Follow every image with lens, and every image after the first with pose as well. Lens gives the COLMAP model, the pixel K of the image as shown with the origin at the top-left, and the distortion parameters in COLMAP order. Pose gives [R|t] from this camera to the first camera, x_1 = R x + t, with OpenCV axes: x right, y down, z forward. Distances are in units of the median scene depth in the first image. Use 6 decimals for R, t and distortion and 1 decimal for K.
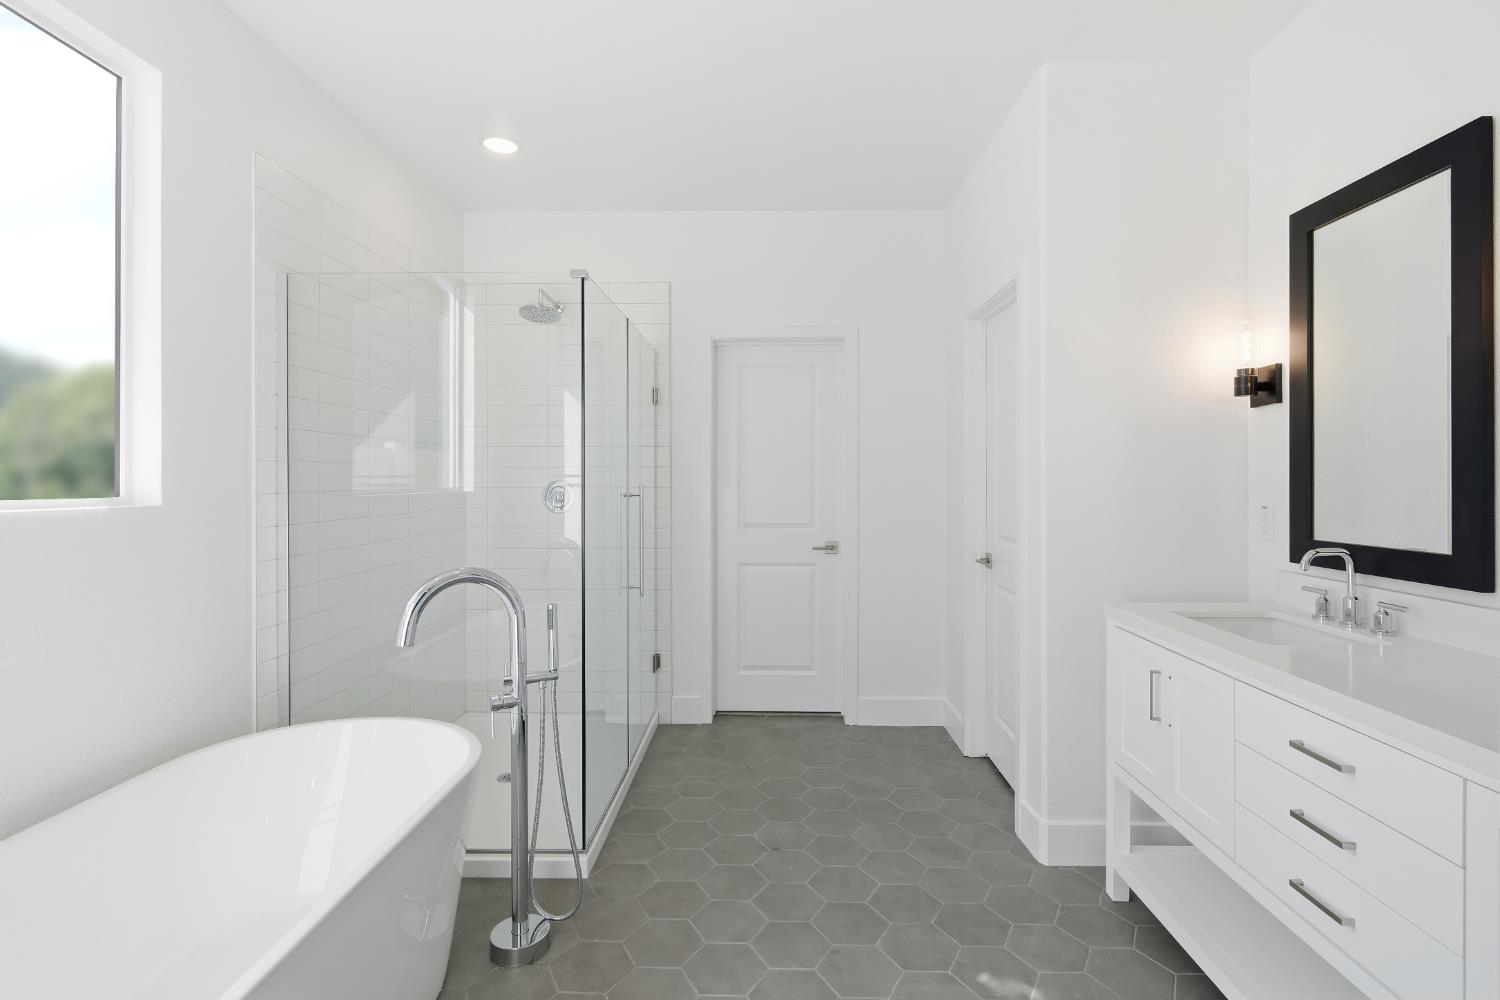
lens RADIAL K [[718.1, 0, 772.1], [0, 718.1, 475.8], [0, 0, 1]] dist [0.000923, -0.000174]
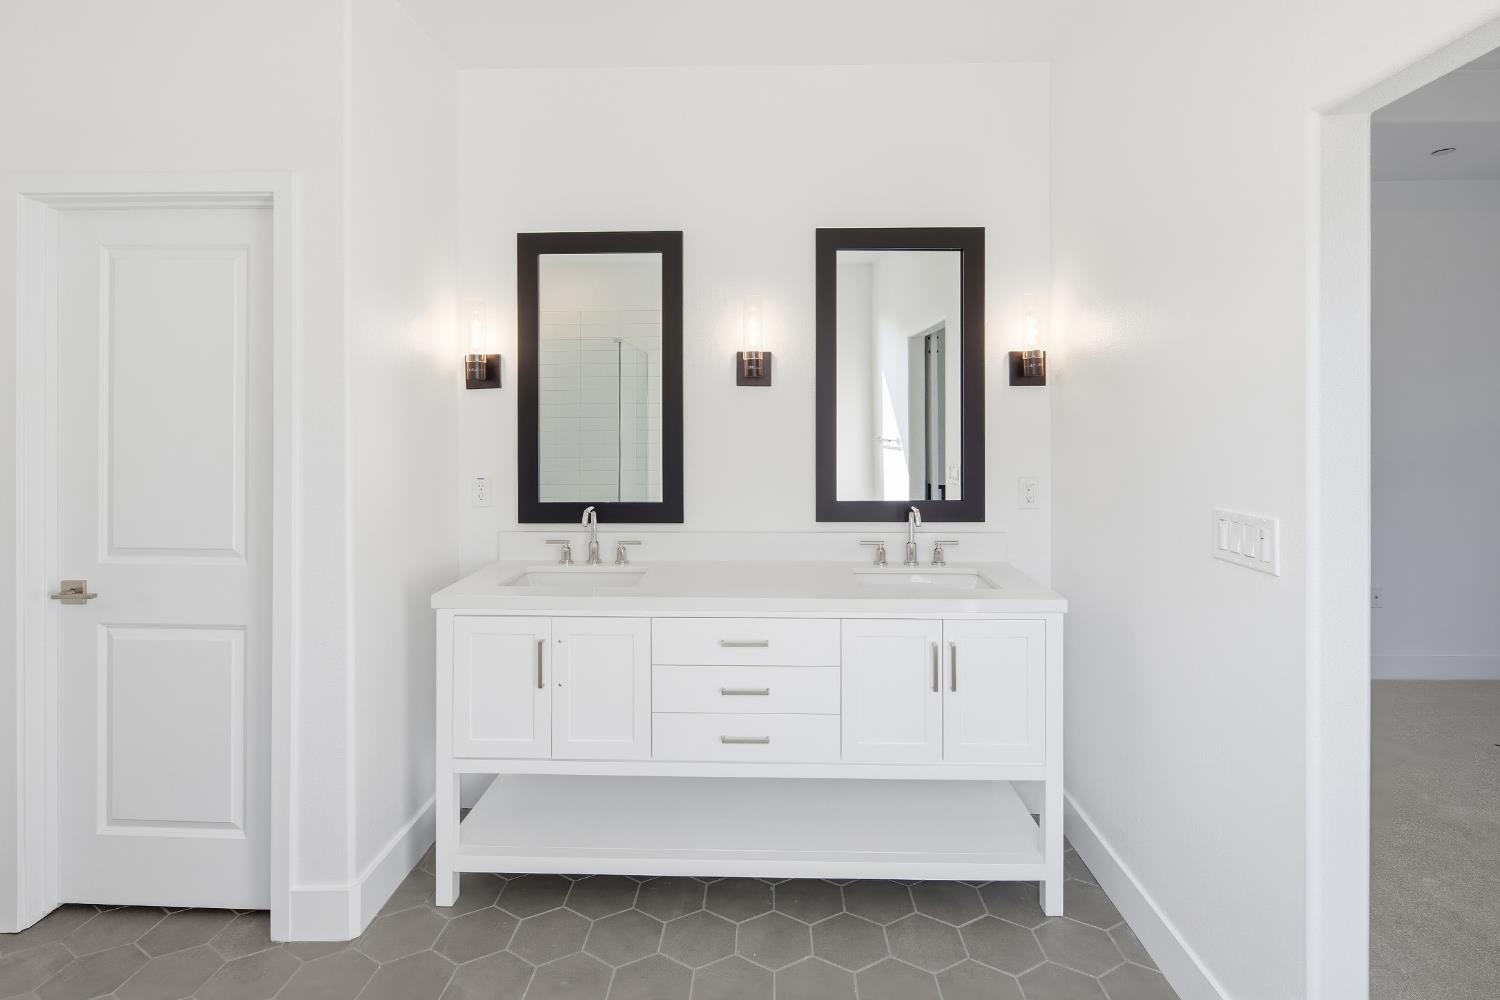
lens RADIAL K [[704.6, 0, 748.3], [0, 704.6, 427.6], [0, 0, 1]] dist [-0.001003, -0.000347]
pose [[0.036443, 0.001406, 0.999335, -0.445639], [-0.001198, 0.999998, -0.001363, -0.038891], [-0.999335, -0.001147, 0.036445, 0.584654]]
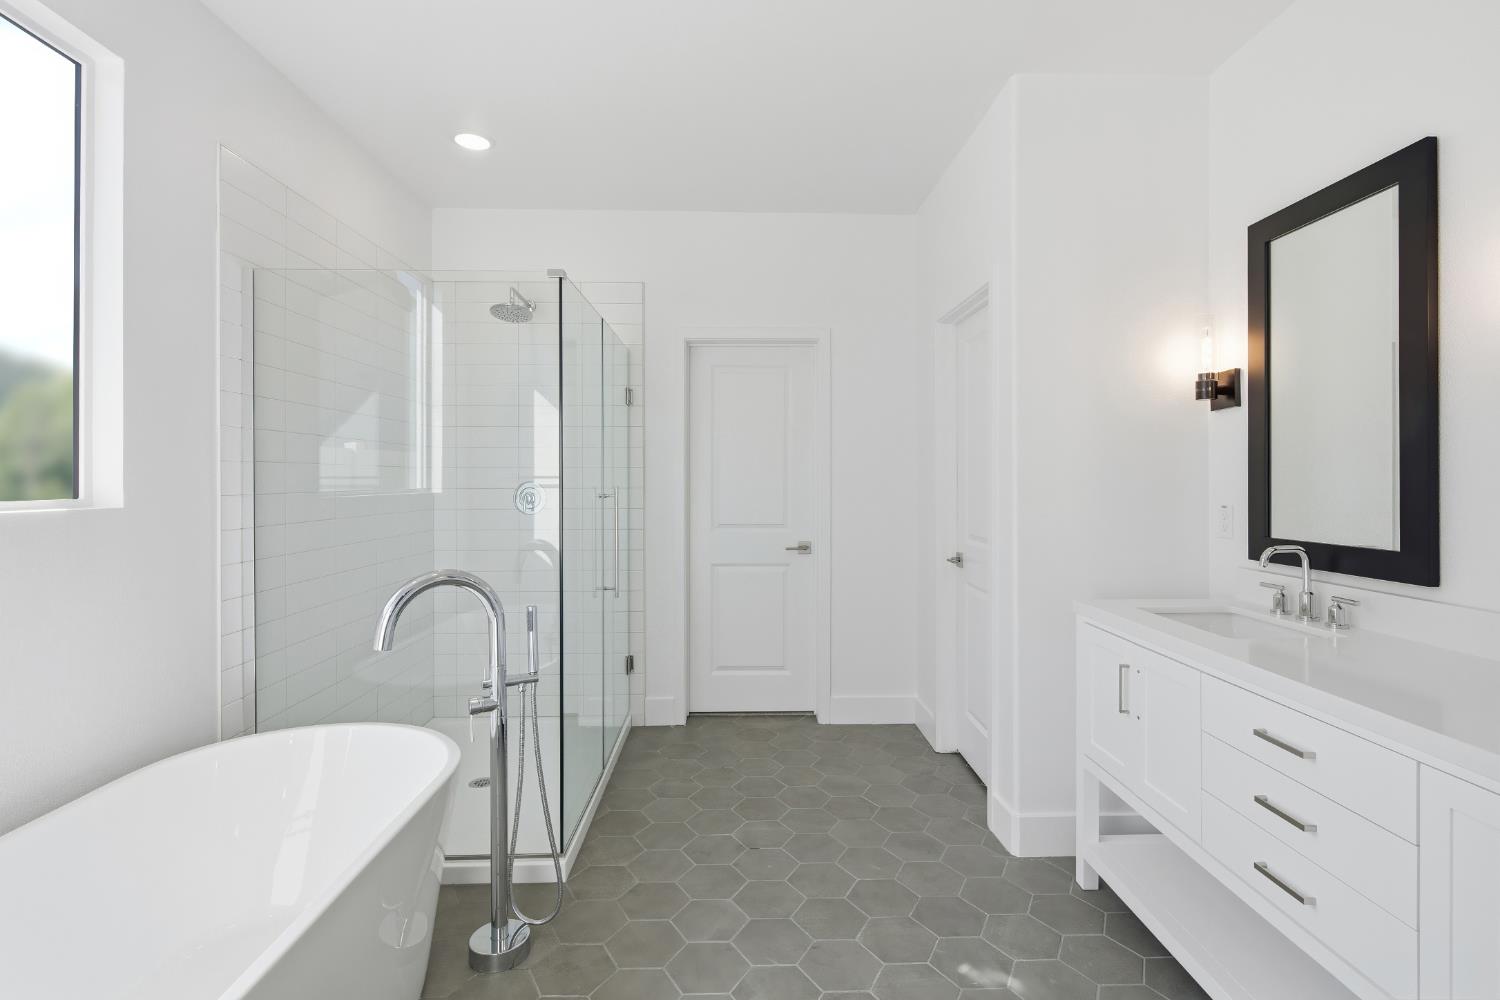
lens RADIAL K [[718.1, 0, 772.1], [0, 718.1, 475.8], [0, 0, 1]] dist [0.000923, -0.000174]
pose [[0.998808, -0.000398, 0.048813, -0.020466], [0.000455, 0.999999, -0.001159, -0.000003], [-0.048813, 0.001179, 0.998807, -0.006963]]
